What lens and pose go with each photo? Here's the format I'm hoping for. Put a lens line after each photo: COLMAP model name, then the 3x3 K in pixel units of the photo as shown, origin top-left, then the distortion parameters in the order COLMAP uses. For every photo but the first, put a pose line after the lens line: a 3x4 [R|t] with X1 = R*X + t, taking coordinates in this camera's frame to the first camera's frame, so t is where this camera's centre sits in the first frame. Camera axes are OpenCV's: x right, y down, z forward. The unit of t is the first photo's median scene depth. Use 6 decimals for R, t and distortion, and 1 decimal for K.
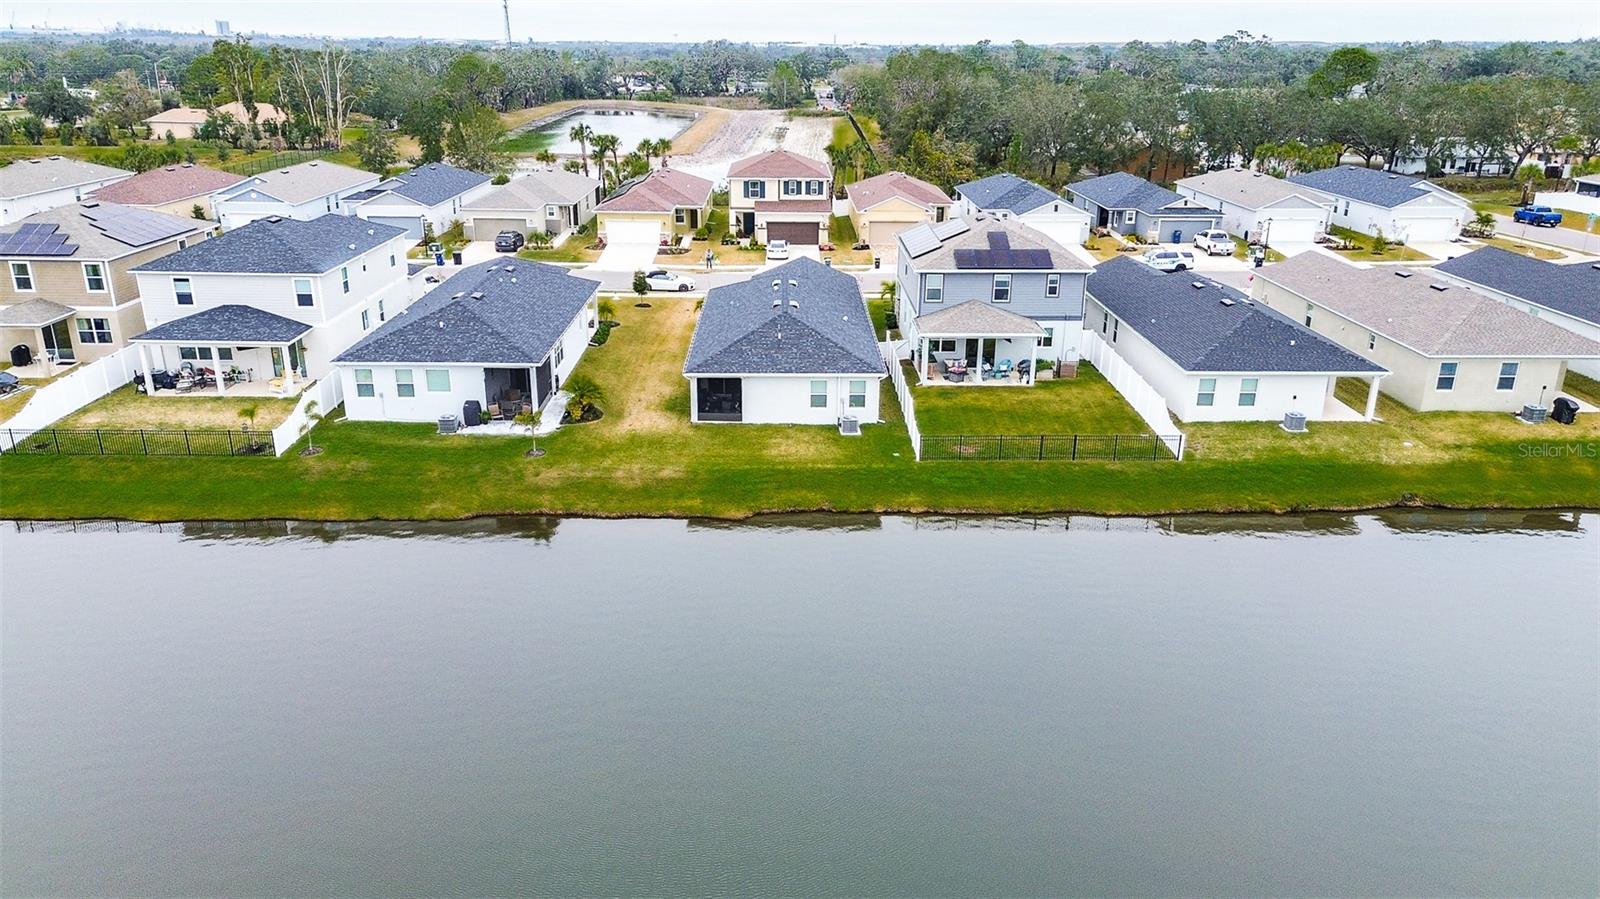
lens RADIAL K [[1158.0, 0, 800.0], [0, 1158.0, 449.5], [0, 0, 1]] dist [0.079999, -0.056424]
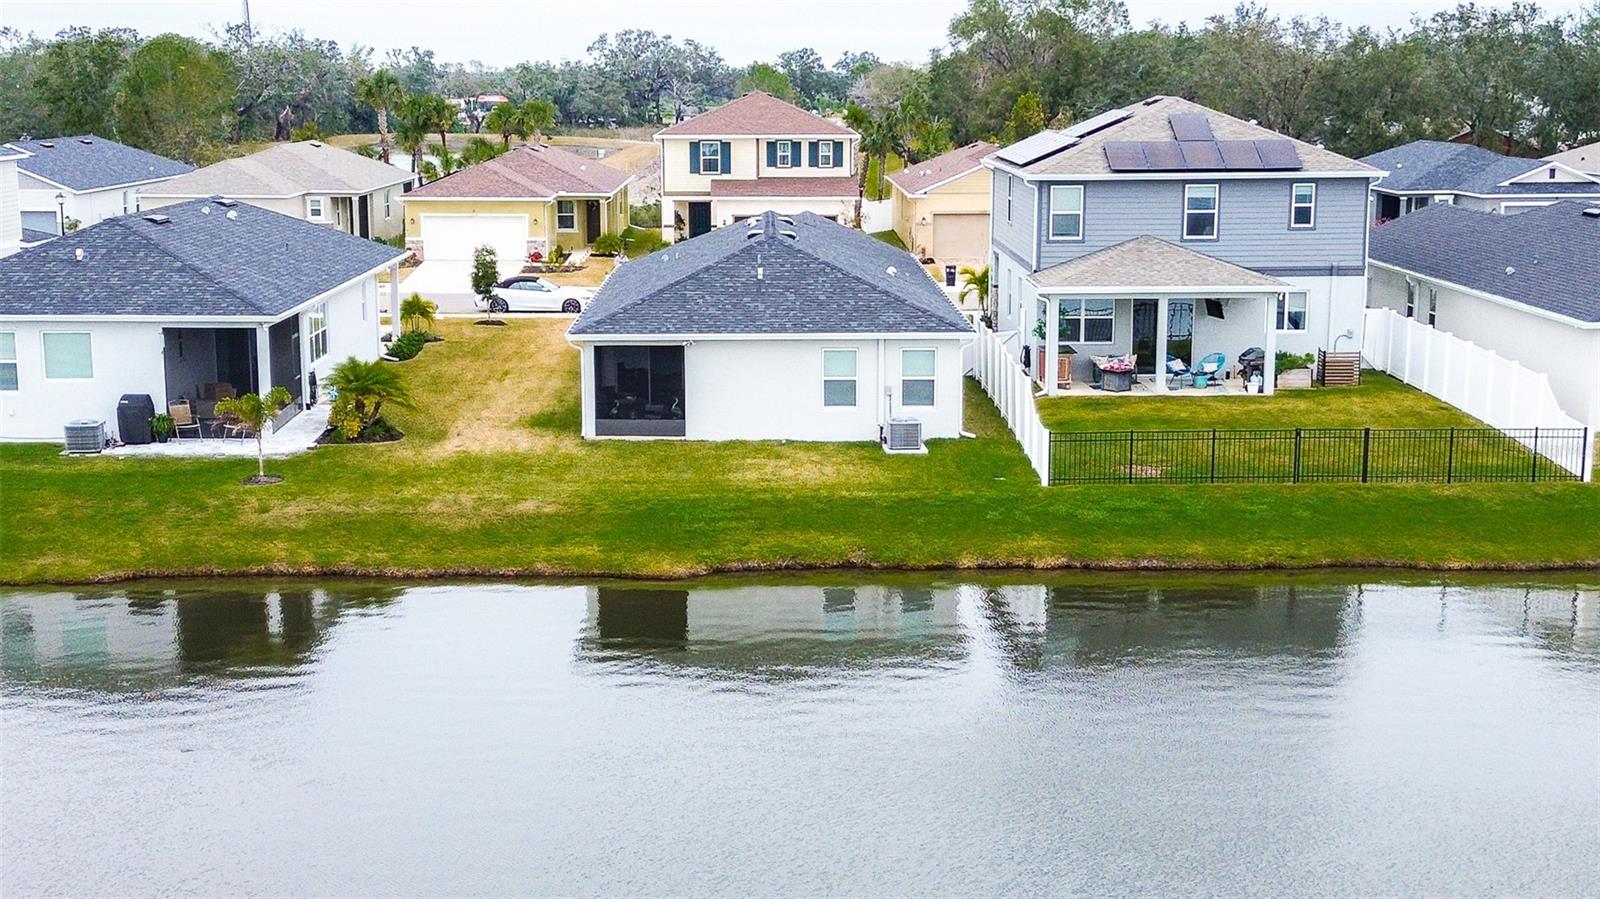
lens RADIAL K [[2263.9, 0, 800.0], [0, 2263.9, 449.5], [0, 0, 1]] dist [0.142703, 0.028945]
pose [[0.999944, -0.010583, 0.000016, -0.001307], [0.010430, 0.985223, -0.170958, 0.137153], [0.001793, 0.170949, 0.985278, 0.046326]]
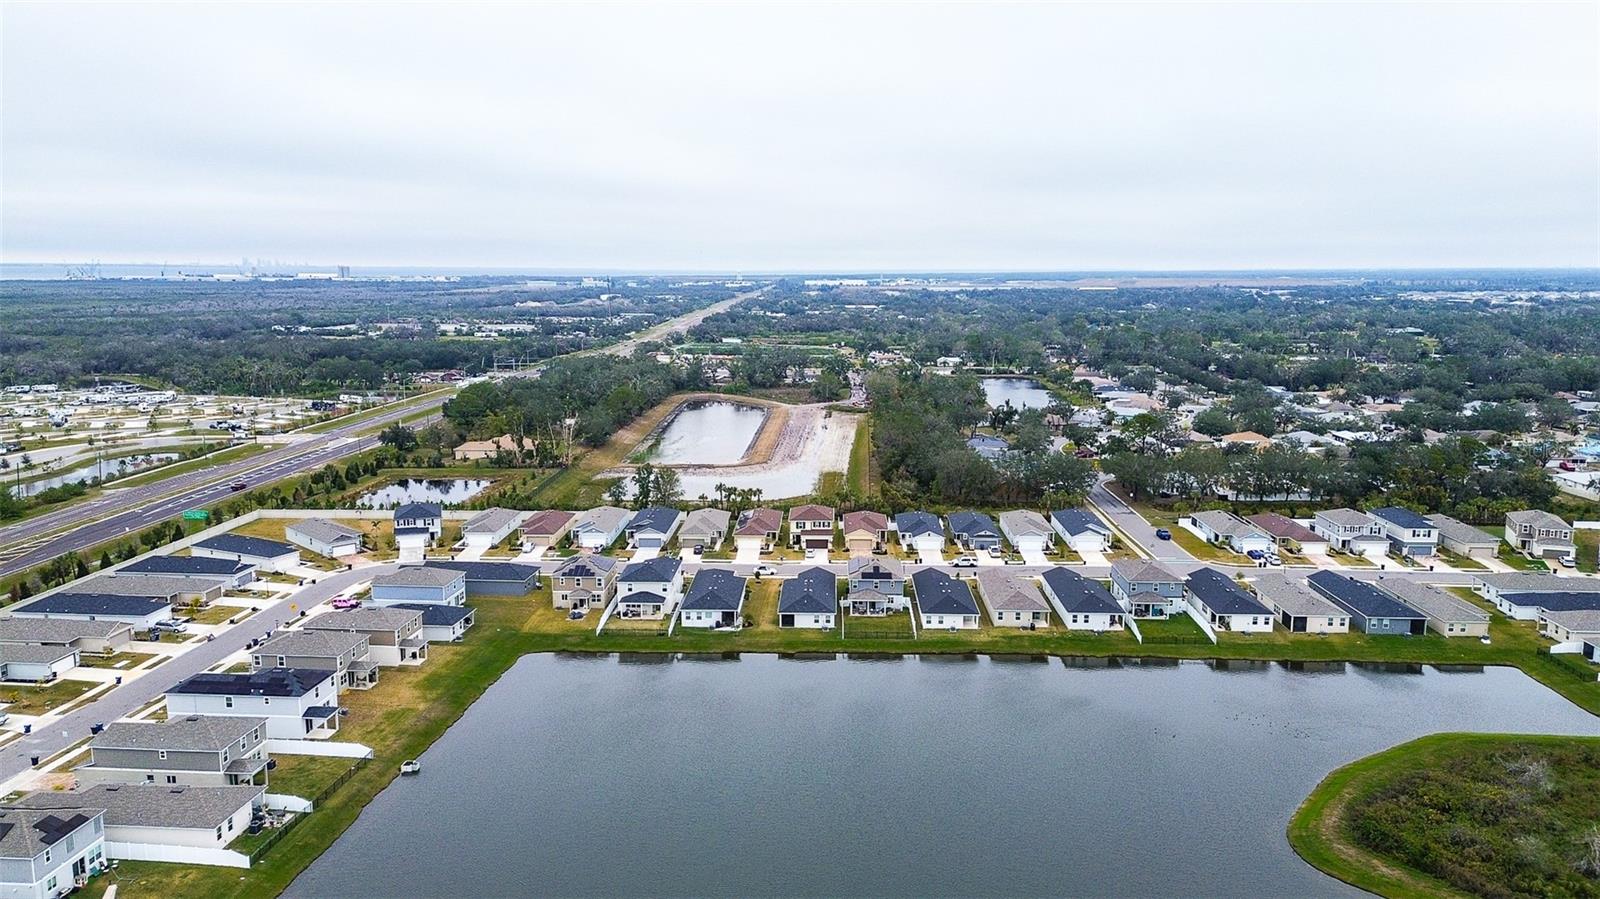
lens RADIAL K [[1158.0, 0, 800.0], [0, 1158.0, 449.5], [0, 0, 1]] dist [0.079999, -0.056424]
pose [[0.998913, -0.000231, -0.046604, 0.119477], [-0.007645, 0.985630, -0.168748, 0.034510], [0.045973, 0.168921, 0.984557, -2.325135]]
